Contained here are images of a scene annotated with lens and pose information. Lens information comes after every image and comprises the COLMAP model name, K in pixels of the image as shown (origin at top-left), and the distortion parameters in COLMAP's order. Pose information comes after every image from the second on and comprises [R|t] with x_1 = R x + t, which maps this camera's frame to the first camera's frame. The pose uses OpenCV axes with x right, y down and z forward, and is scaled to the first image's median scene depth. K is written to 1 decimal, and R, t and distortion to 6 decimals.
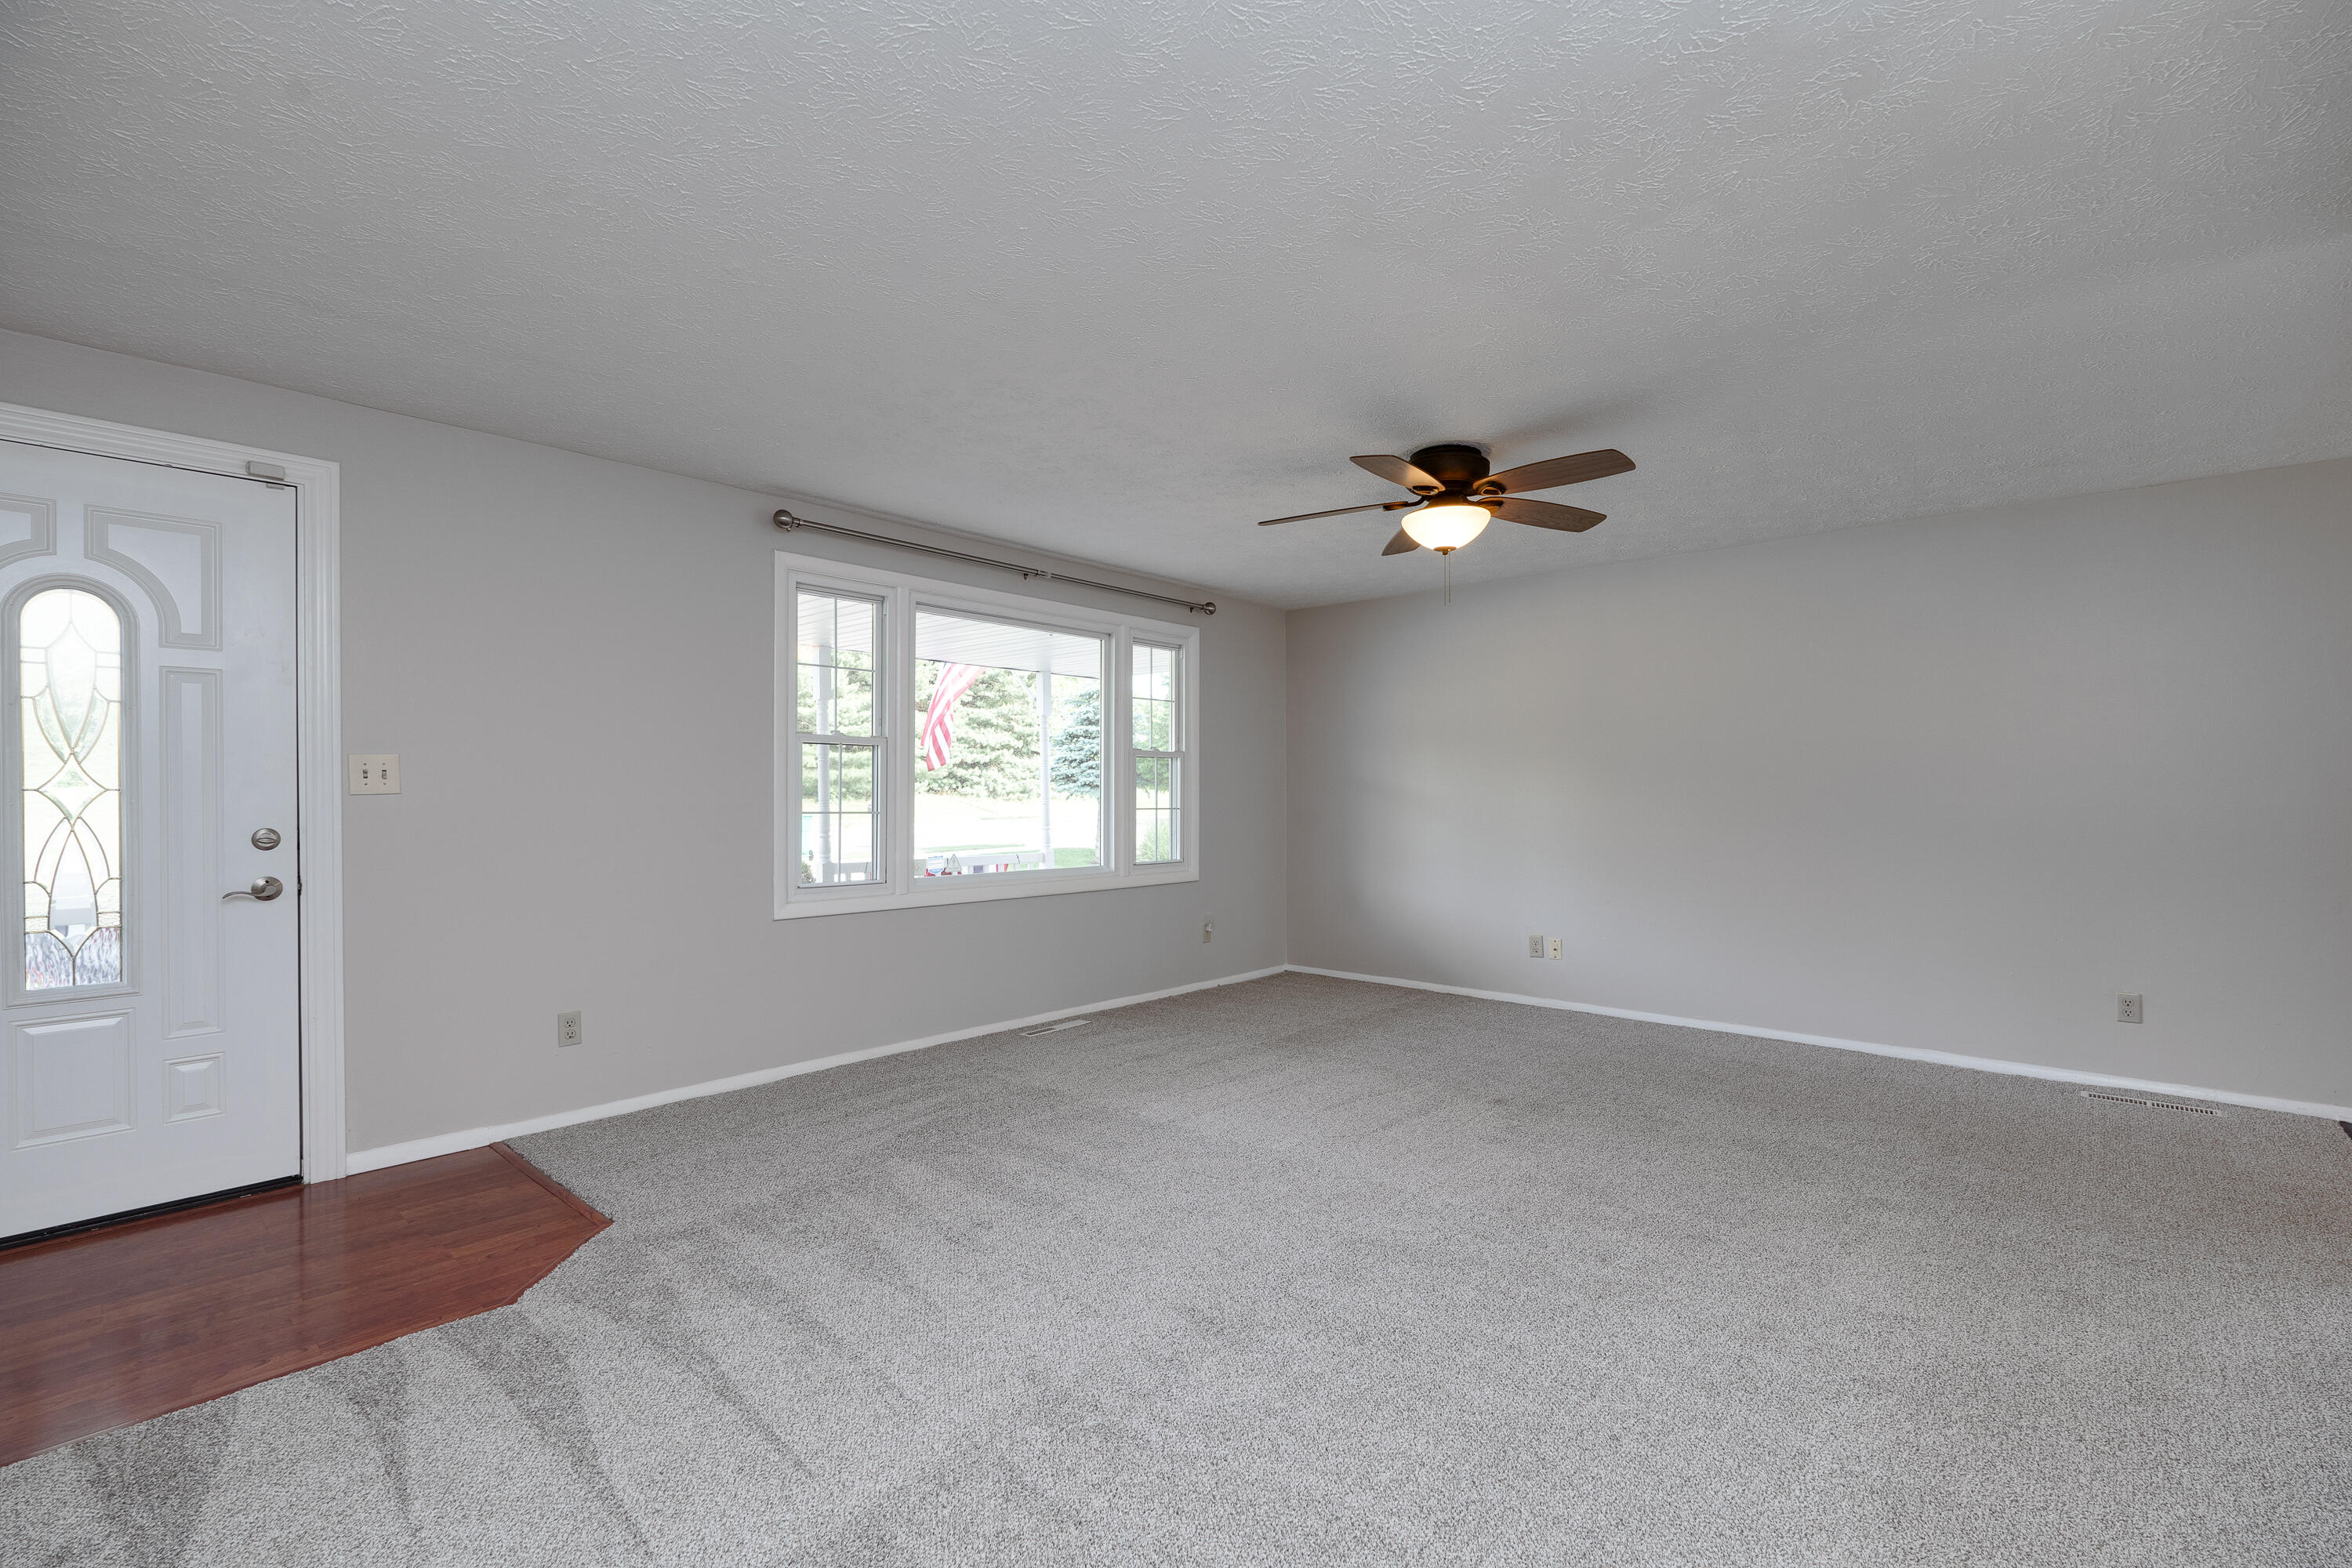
lens RADIAL K [[1048.8, 0, 1188.3], [0, 1048.8, 797.1], [0, 0, 1]] dist [-0.004865, 0.000435]
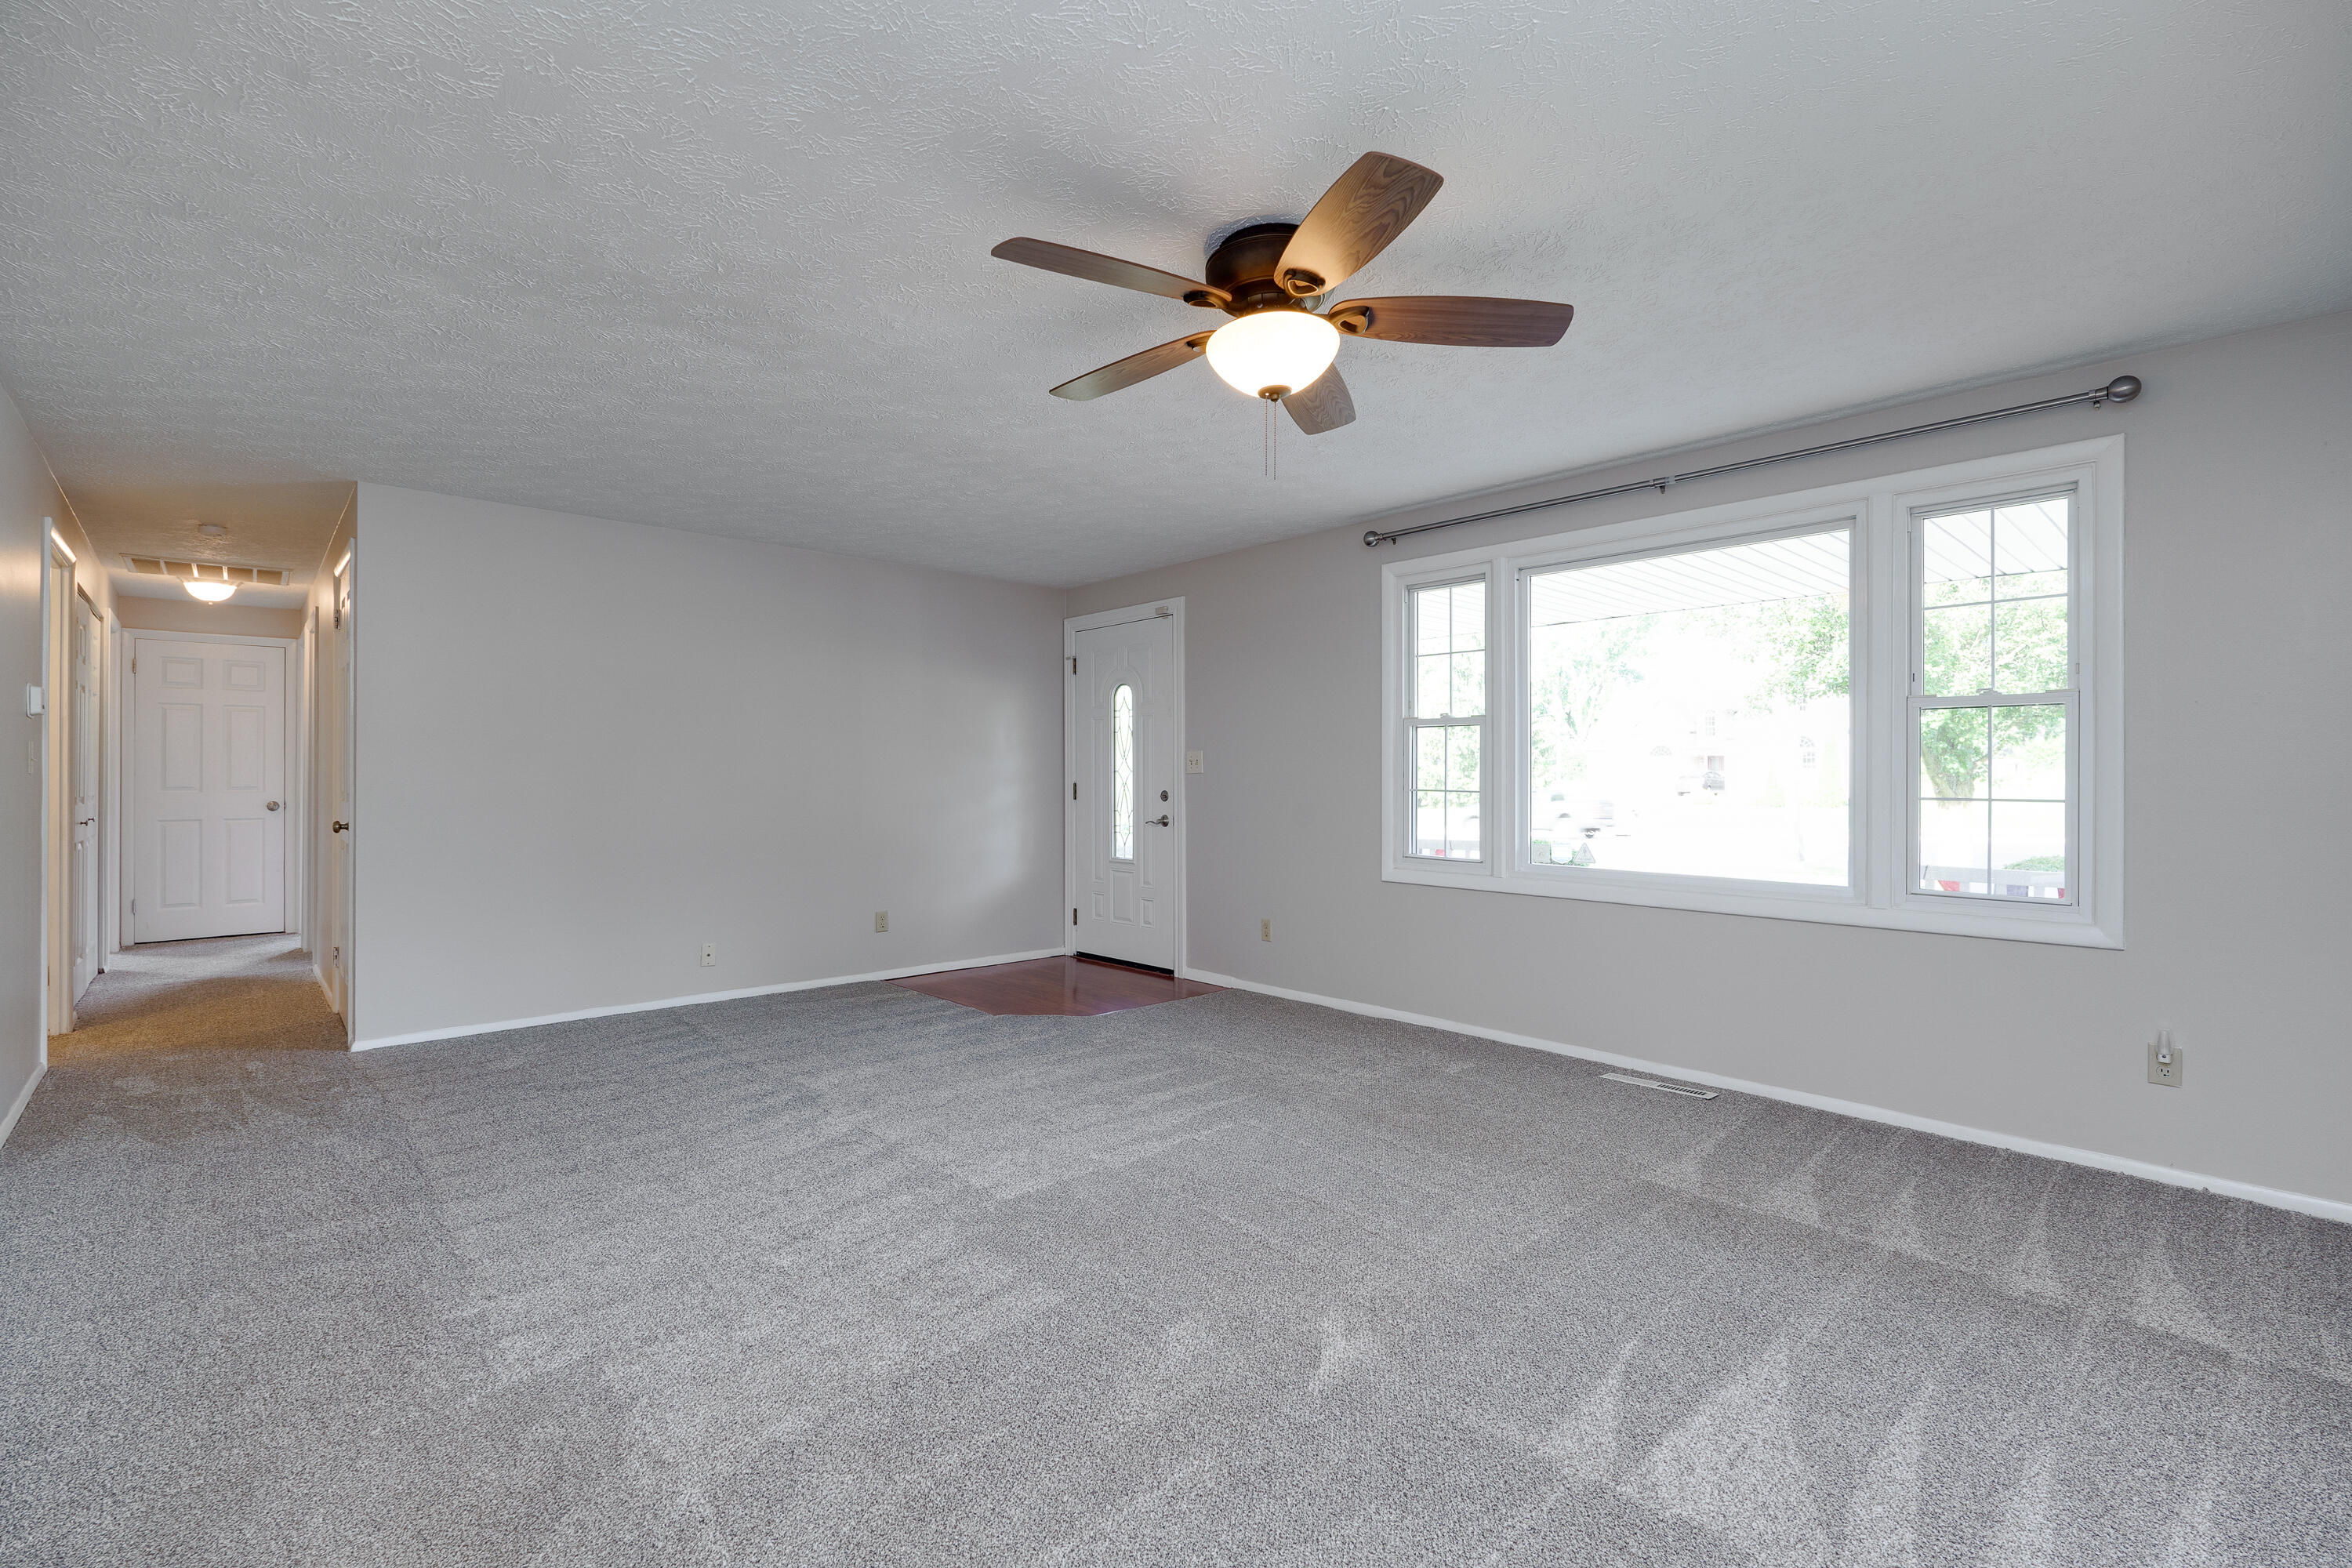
lens RADIAL K [[1048.8, 0, 1194.9], [0, 1048.8, 775.1], [0, 0, 1]] dist [-0.004865, 0.000435]
pose [[-0.096250, 0.000421, -0.995357, 1.003275], [-0.003406, 0.999994, 0.000752, -0.001044], [0.995351, 0.003463, -0.096248, 1.146932]]
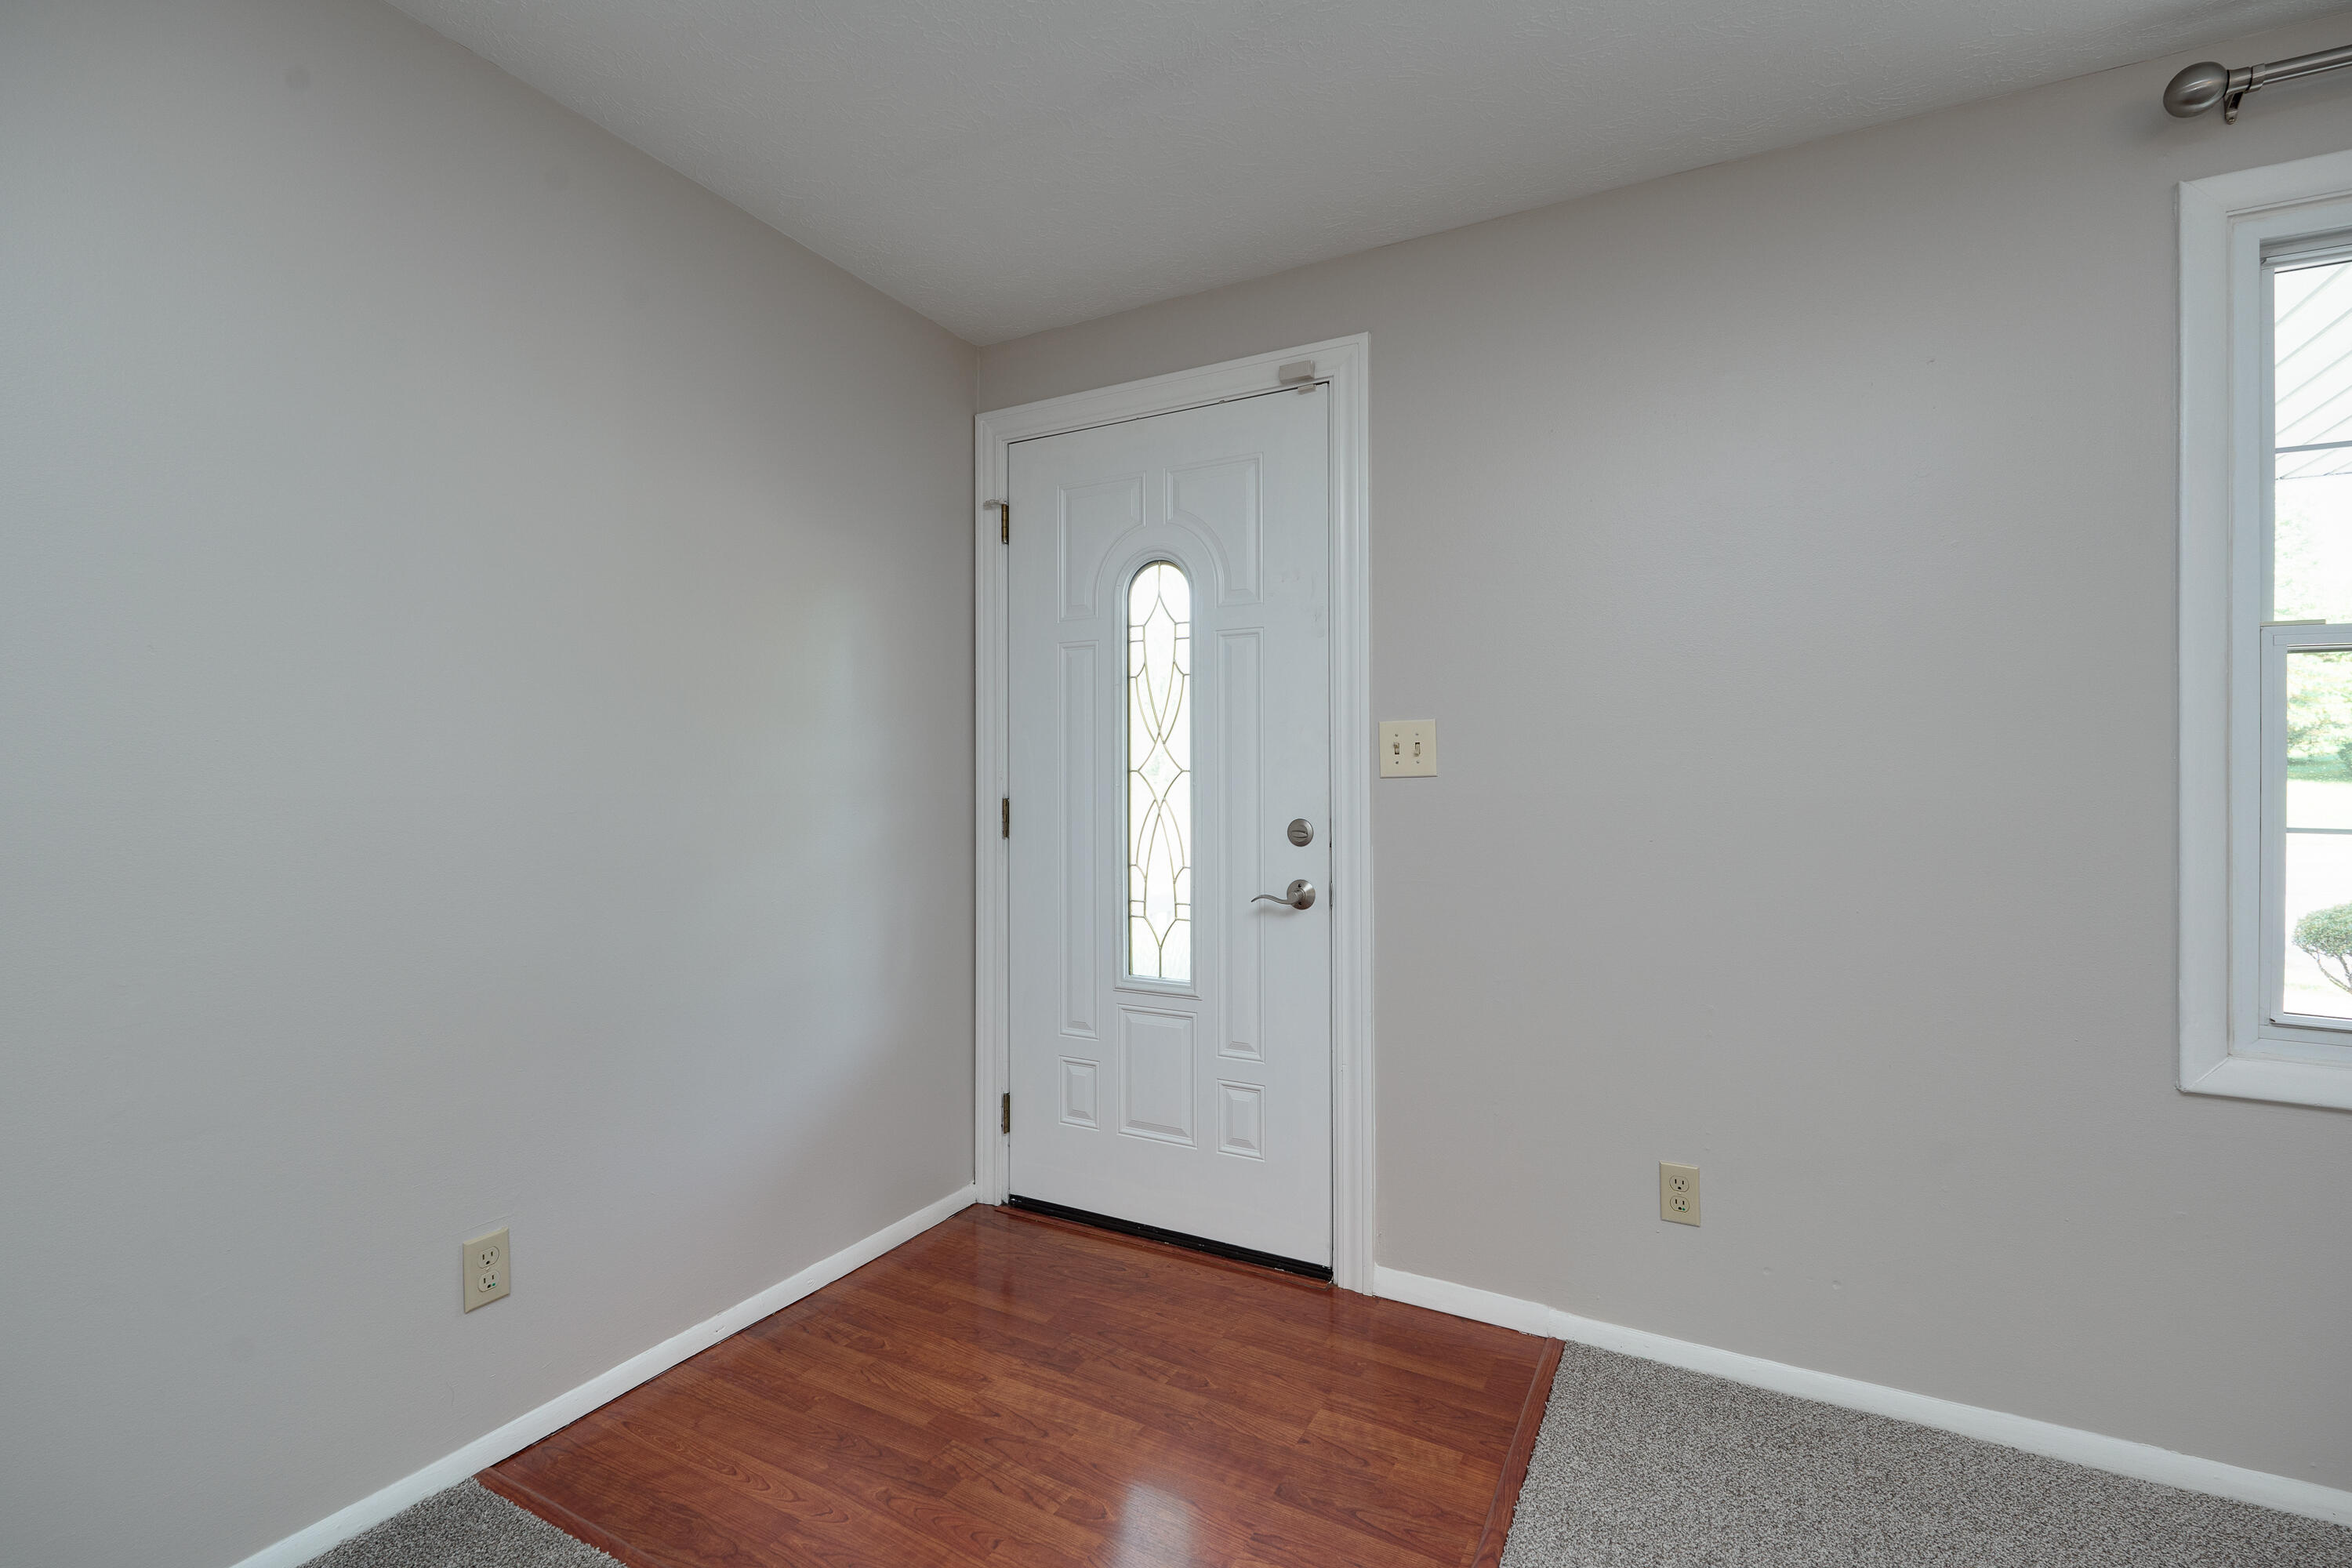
lens RADIAL K [[1048.8, 0, 1187.5], [0, 1048.8, 764.7], [0, 0, 1]] dist [-0.004865, 0.000435]
pose [[0.228213, -0.006677, -0.973588, -0.110981], [-0.003760, 0.999963, -0.007740, -0.004769], [0.973604, 0.005427, 0.228180, 0.673043]]
